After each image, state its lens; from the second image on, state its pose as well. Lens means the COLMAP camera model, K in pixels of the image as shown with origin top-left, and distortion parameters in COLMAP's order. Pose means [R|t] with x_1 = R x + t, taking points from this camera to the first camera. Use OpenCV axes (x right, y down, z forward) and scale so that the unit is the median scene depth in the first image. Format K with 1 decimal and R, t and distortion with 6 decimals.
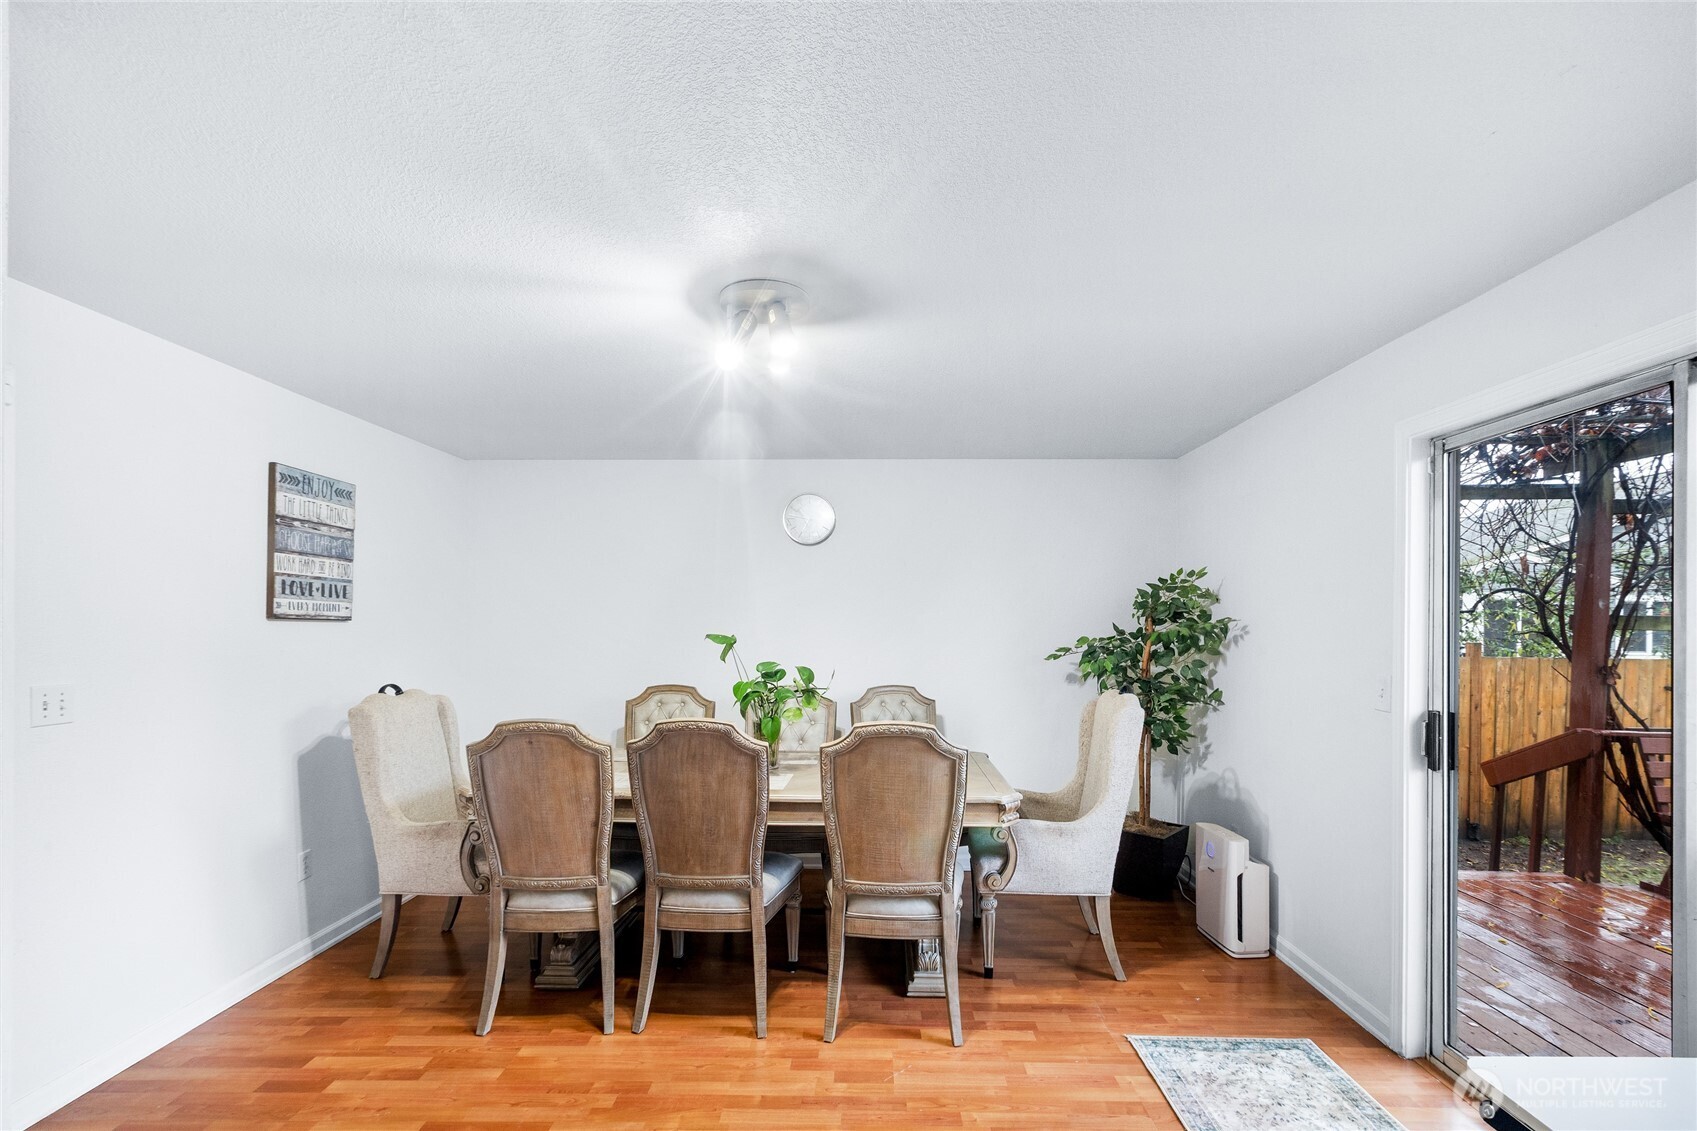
lens RADIAL K [[768.5, 0, 854.4], [0, 768.5, 619.6], [0, 0, 1]] dist [0.017717, -0.000074]
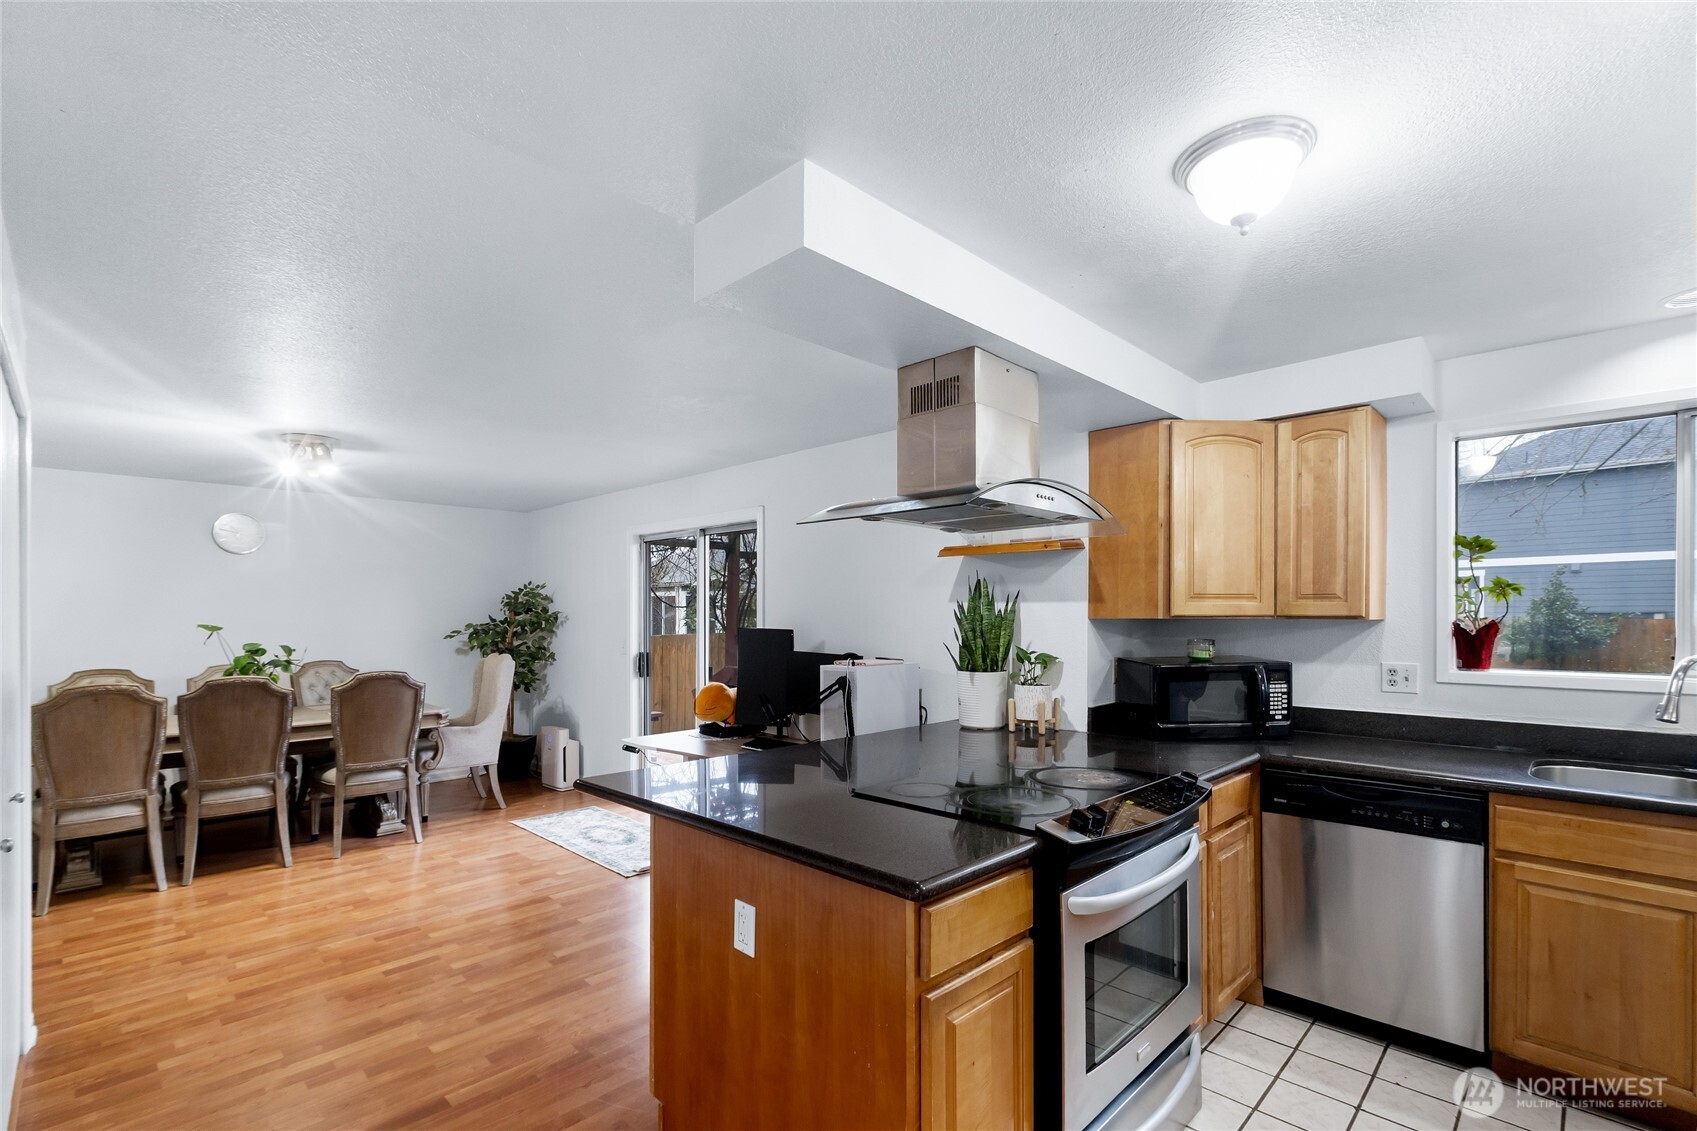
lens RADIAL K [[770.2, 0, 851.4], [0, 770.2, 624.9], [0, 0, 1]] dist [-0.003494, -0.001138]
pose [[0.687398, -0.016256, 0.726099, -0.413200], [0.001612, 0.999781, 0.020857, -0.008462], [-0.726279, -0.013166, 0.687274, -0.866506]]
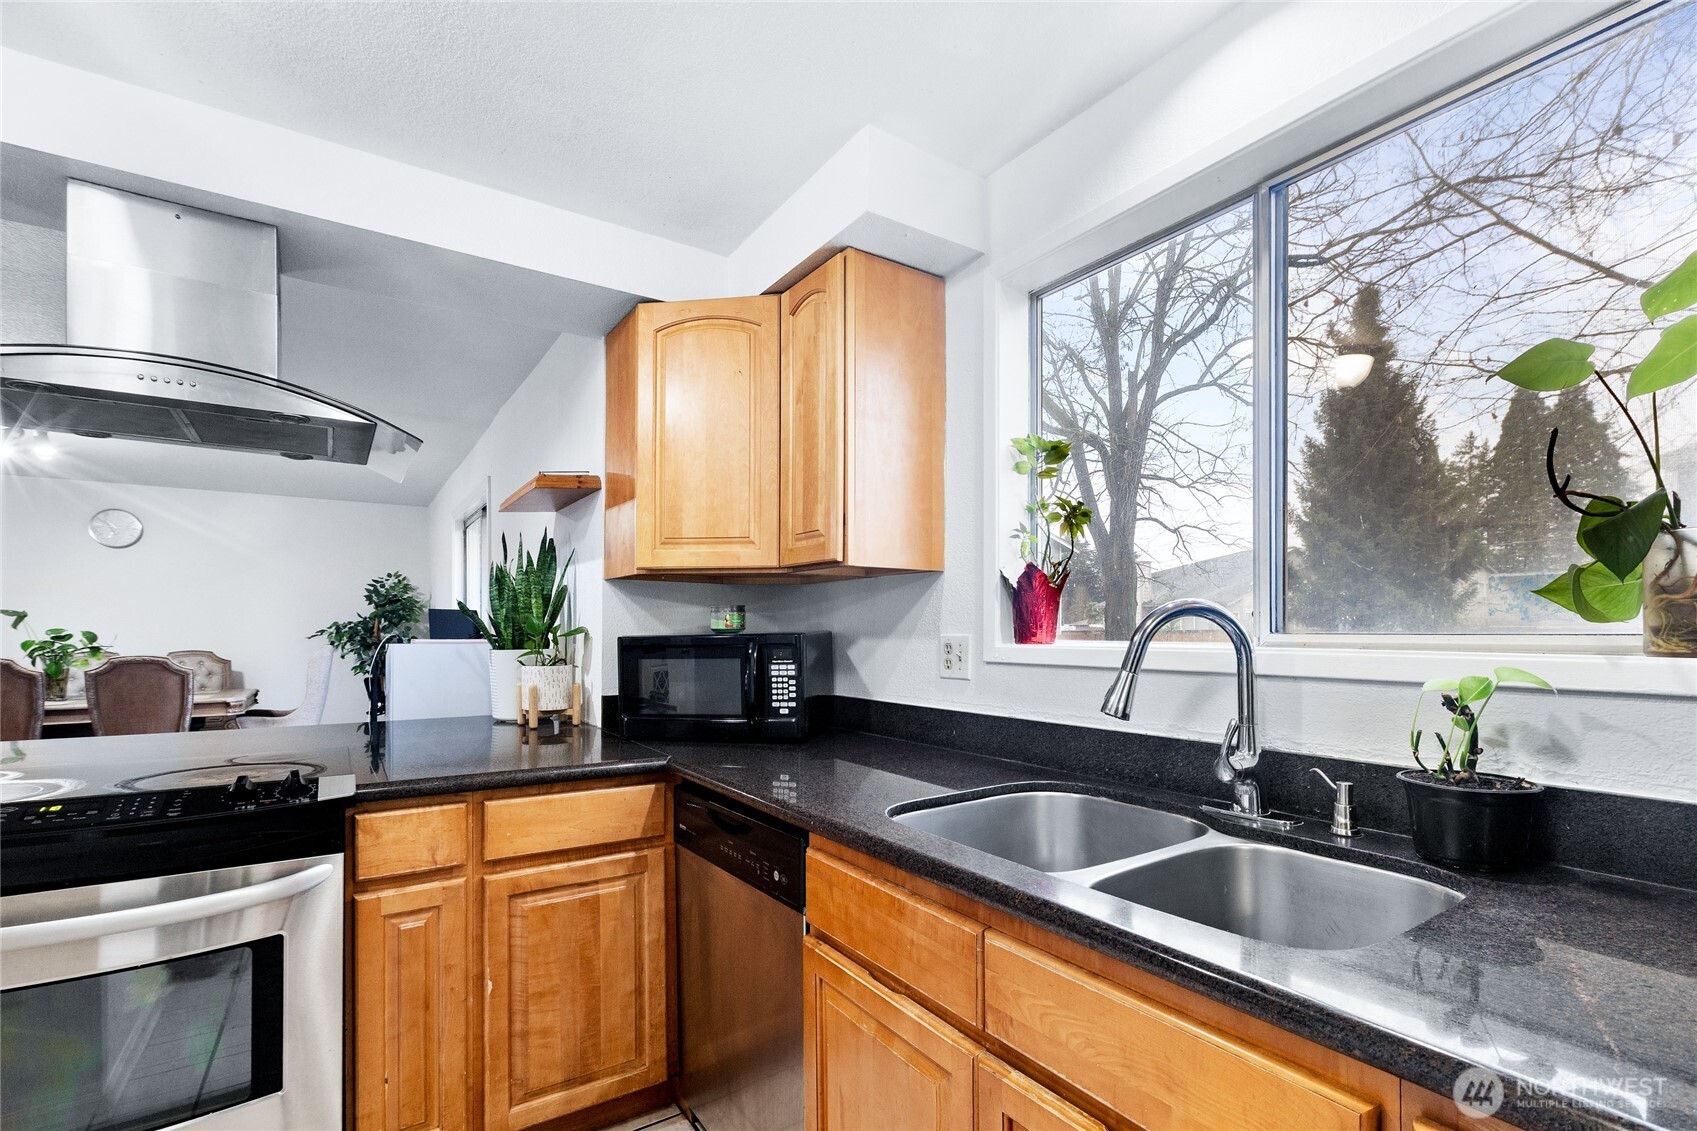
lens RADIAL K [[770.2, 0, 851.4], [0, 770.2, 624.9], [0, 0, 1]] dist [-0.003494, -0.001138]
pose [[0.818259, -0.002470, 0.574844, 0.317157], [0.001789, 0.999997, 0.001749, 0.051324], [-0.574846, -0.000403, 0.818261, -1.185396]]
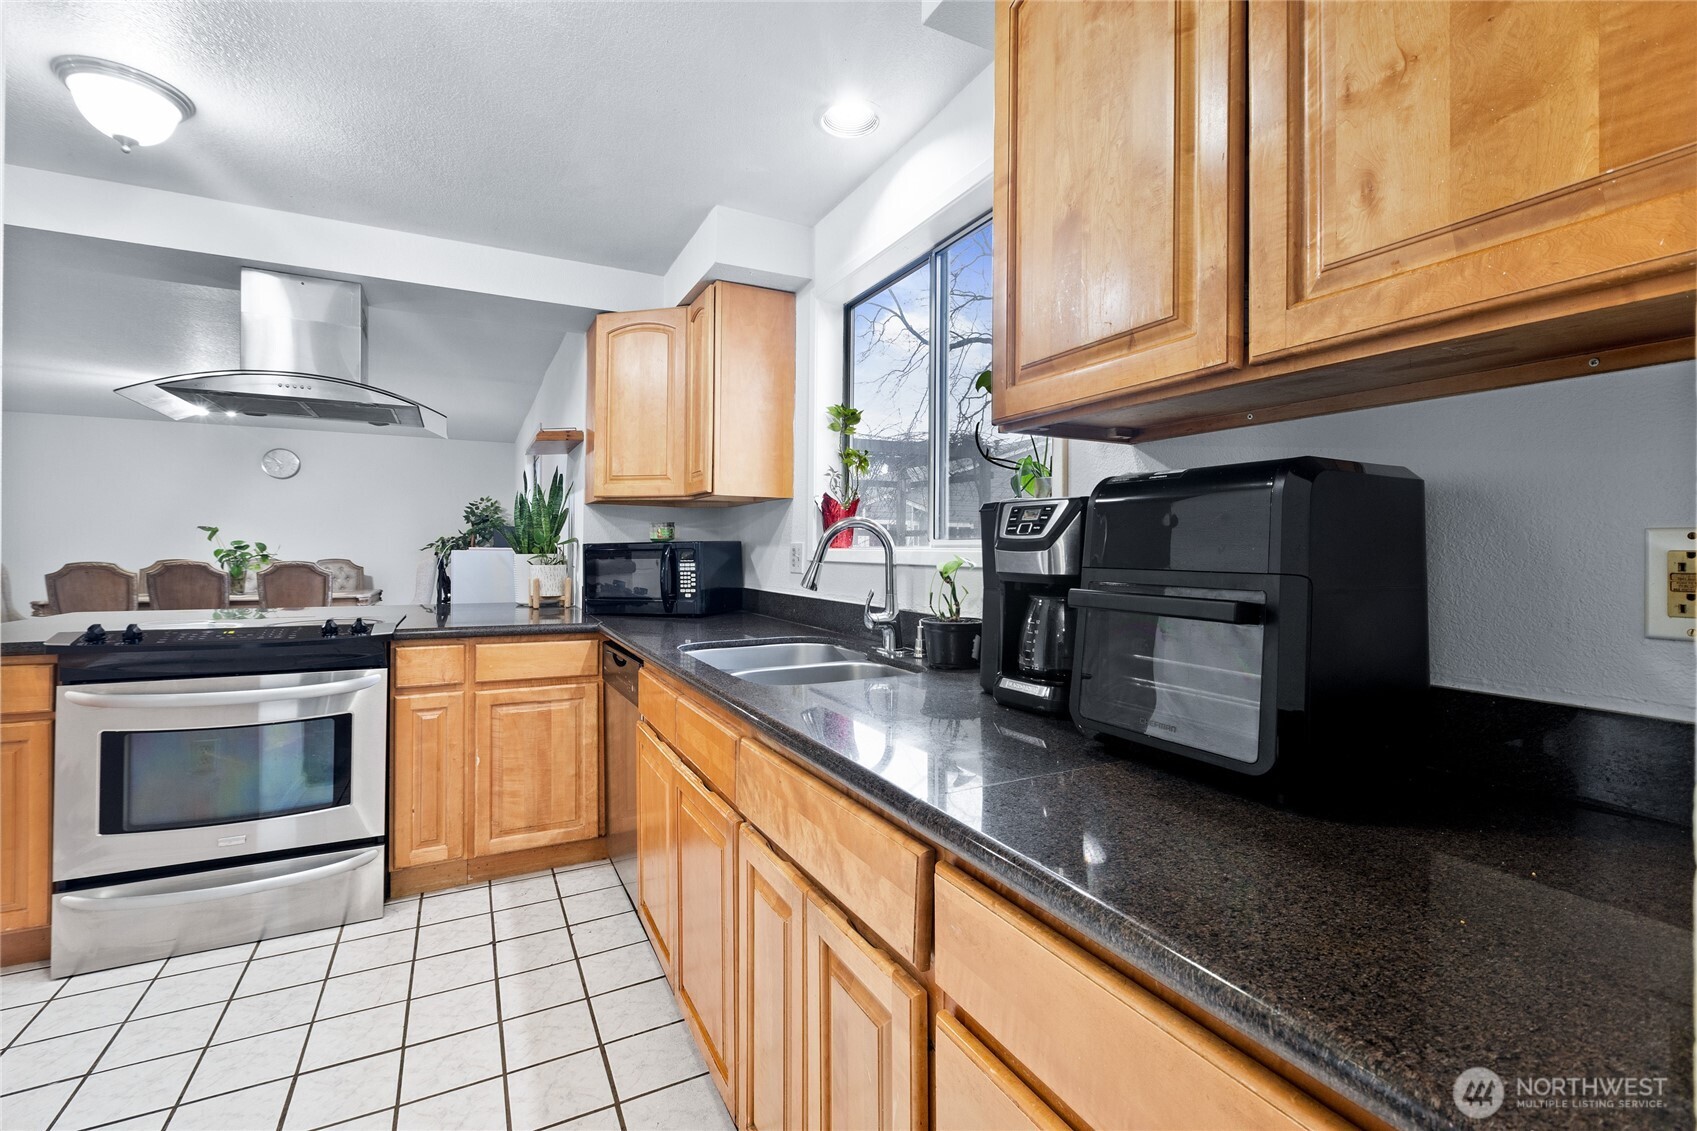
lens RADIAL K [[743.8, 0, 848.7], [0, 743.8, 543.3], [0, 0, 1]] dist [-0.001794, -0.000325]
pose [[0.880235, 0.002111, 0.474533, 0.389500], [-0.002600, 0.999997, 0.000374, 0.061136], [-0.474530, -0.001563, 0.880238, -1.528423]]
